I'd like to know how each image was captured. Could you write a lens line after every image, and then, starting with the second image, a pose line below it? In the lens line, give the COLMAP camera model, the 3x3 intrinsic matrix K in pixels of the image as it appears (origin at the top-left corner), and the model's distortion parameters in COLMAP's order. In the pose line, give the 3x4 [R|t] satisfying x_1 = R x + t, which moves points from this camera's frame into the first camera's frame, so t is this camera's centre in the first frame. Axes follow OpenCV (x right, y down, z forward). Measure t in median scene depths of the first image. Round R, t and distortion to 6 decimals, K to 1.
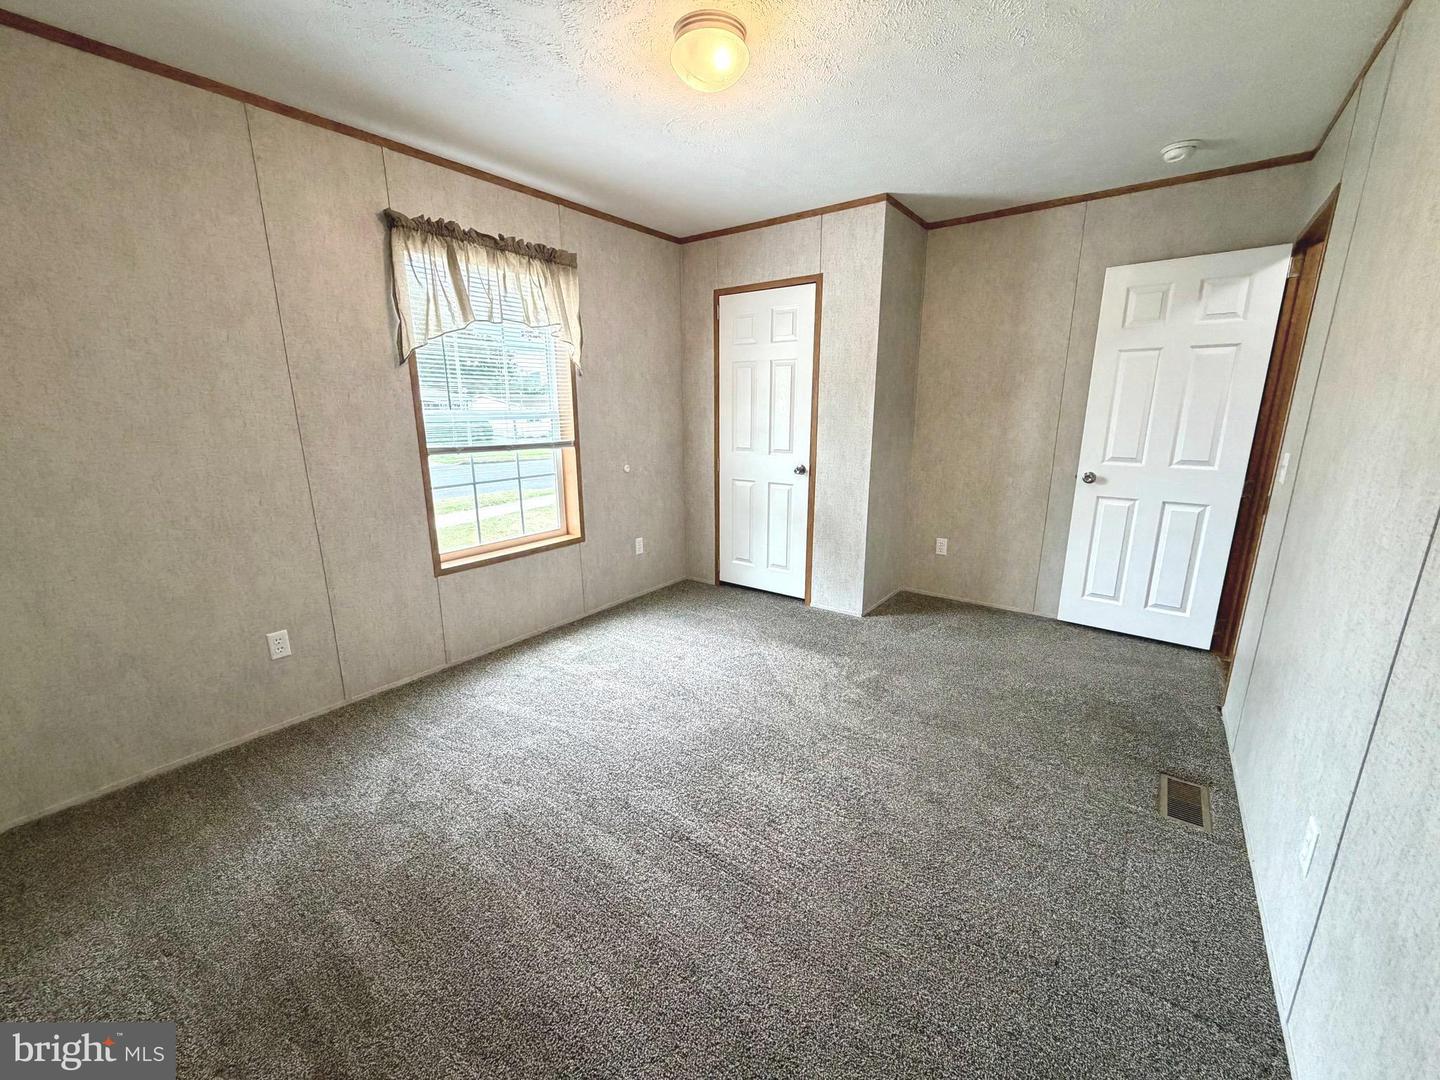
lens RADIAL K [[577.9, 0, 717.9], [0, 577.9, 543.3], [0, 0, 1]] dist [-0.001426, -0.000214]
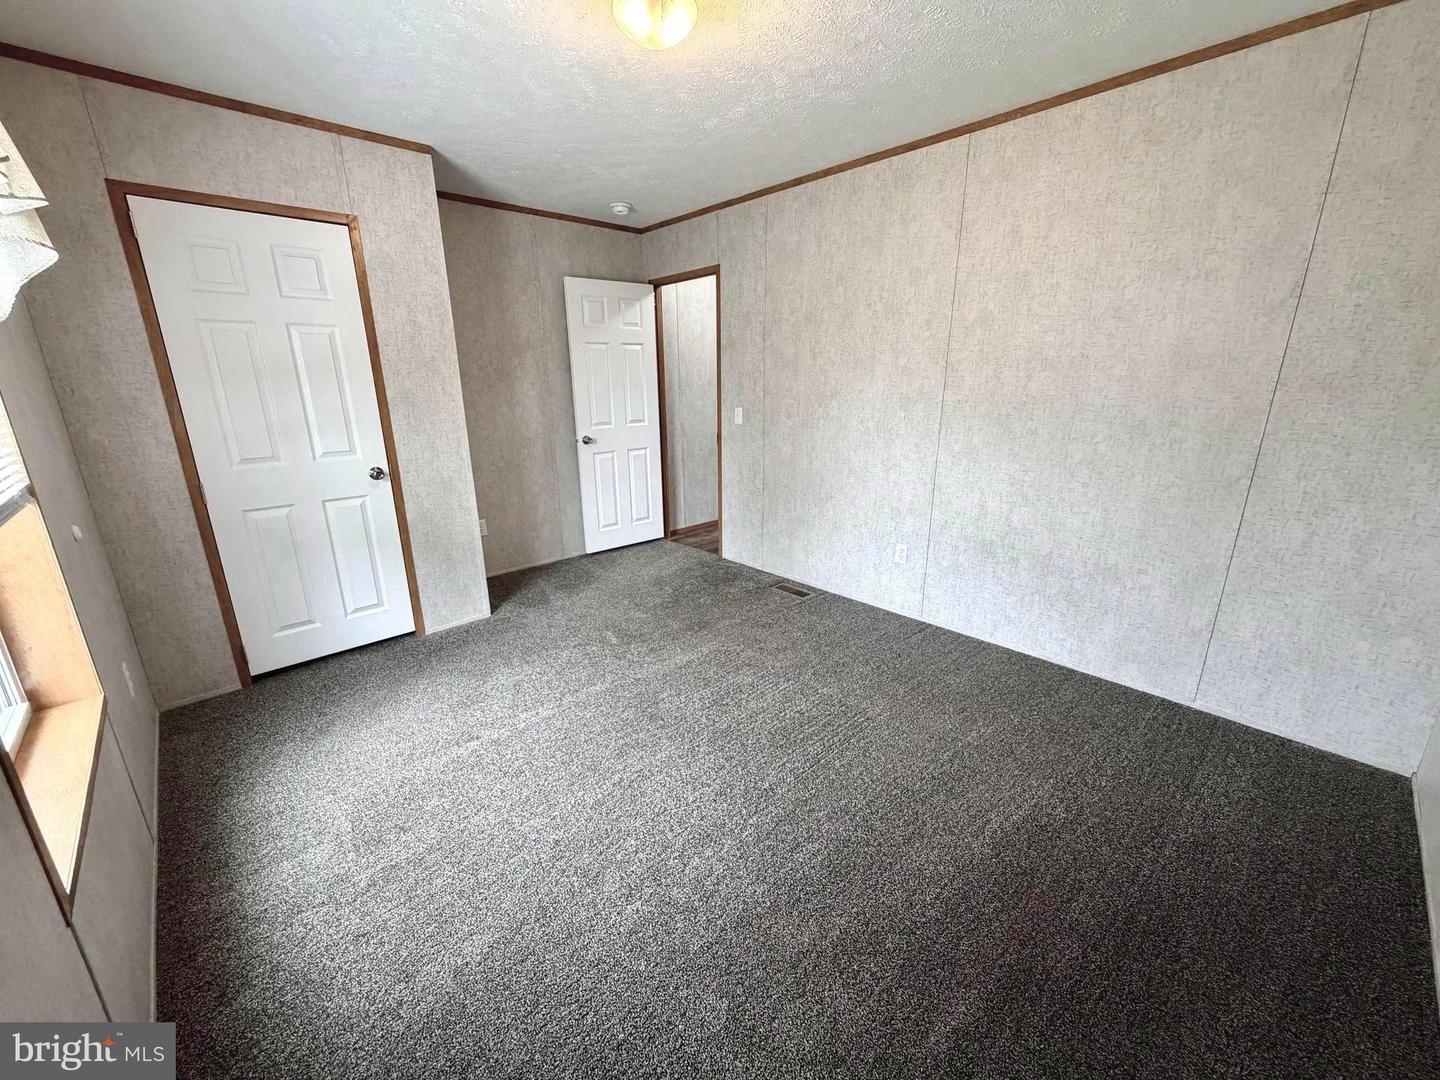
lens RADIAL K [[572.4, 0, 717.4], [0, 572.4, 540.2], [0, 0, 1]] dist [0.000277, 0.000028]
pose [[0.173545, -0.269051, 0.947362, -0.586643], [0.241890, 0.944136, 0.223823, -0.116888], [-0.954658, 0.190314, 0.228930, 0.459098]]
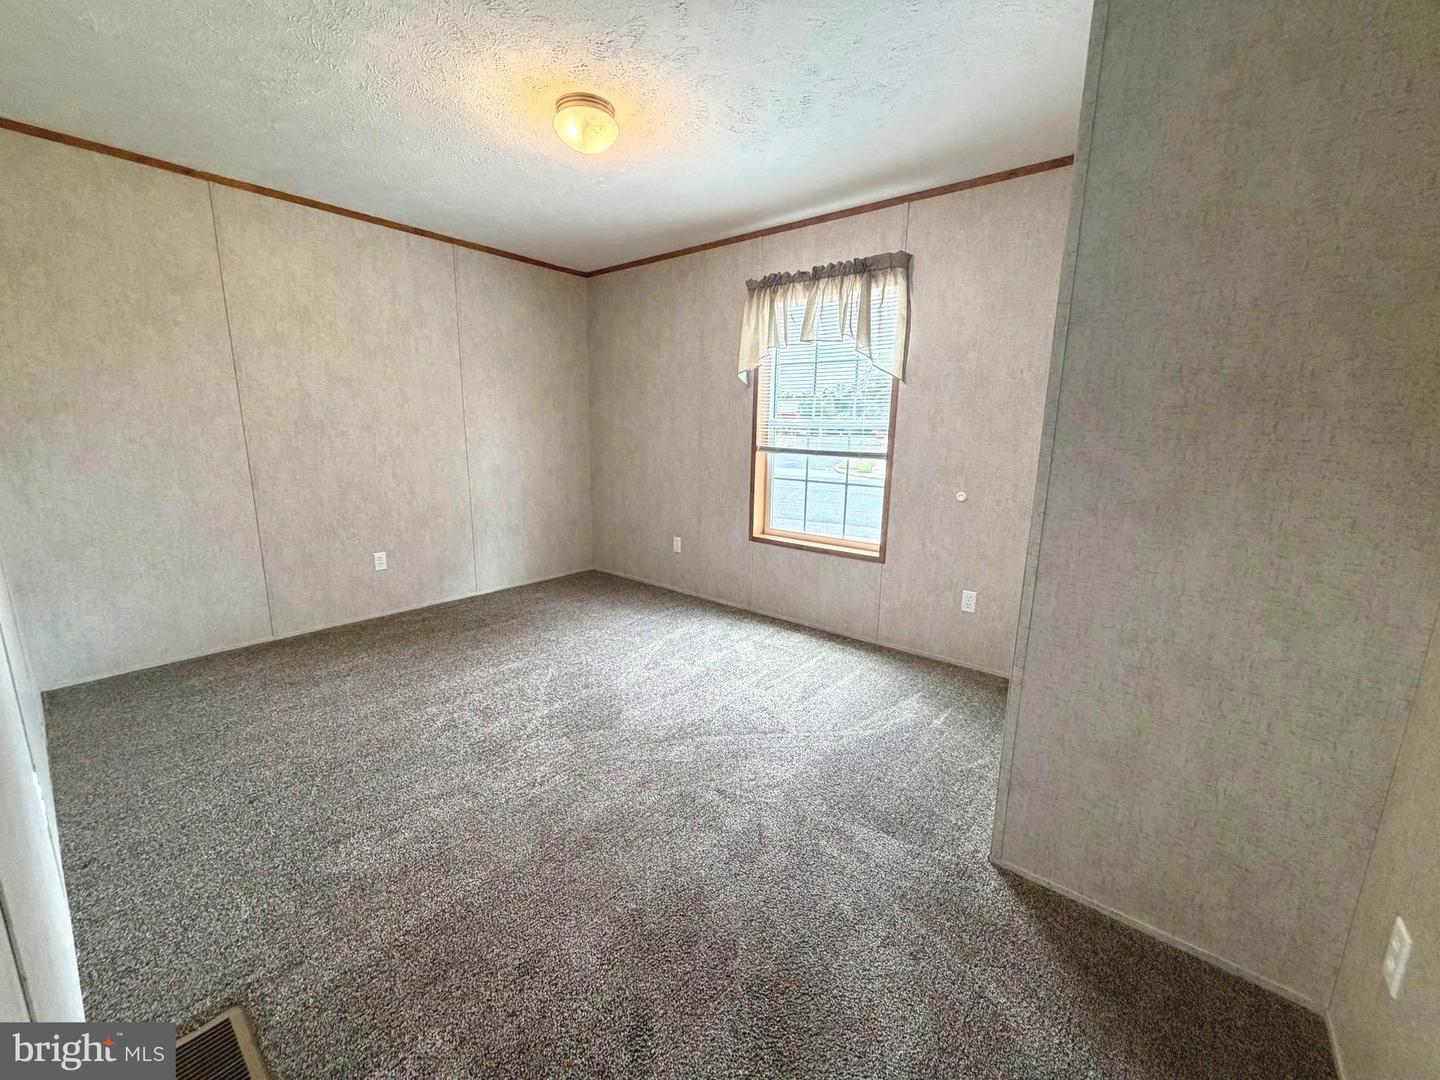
lens RADIAL K [[575.0, 0, 720.9], [0, 575.0, 548.8], [0, 0, 1]] dist [-0.000065, -0.000001]
pose [[-0.046913, 0.202775, -0.978101, 0.730281], [-0.254218, 0.944514, 0.208005, -0.163061], [0.966008, 0.258409, 0.007239, 0.806962]]
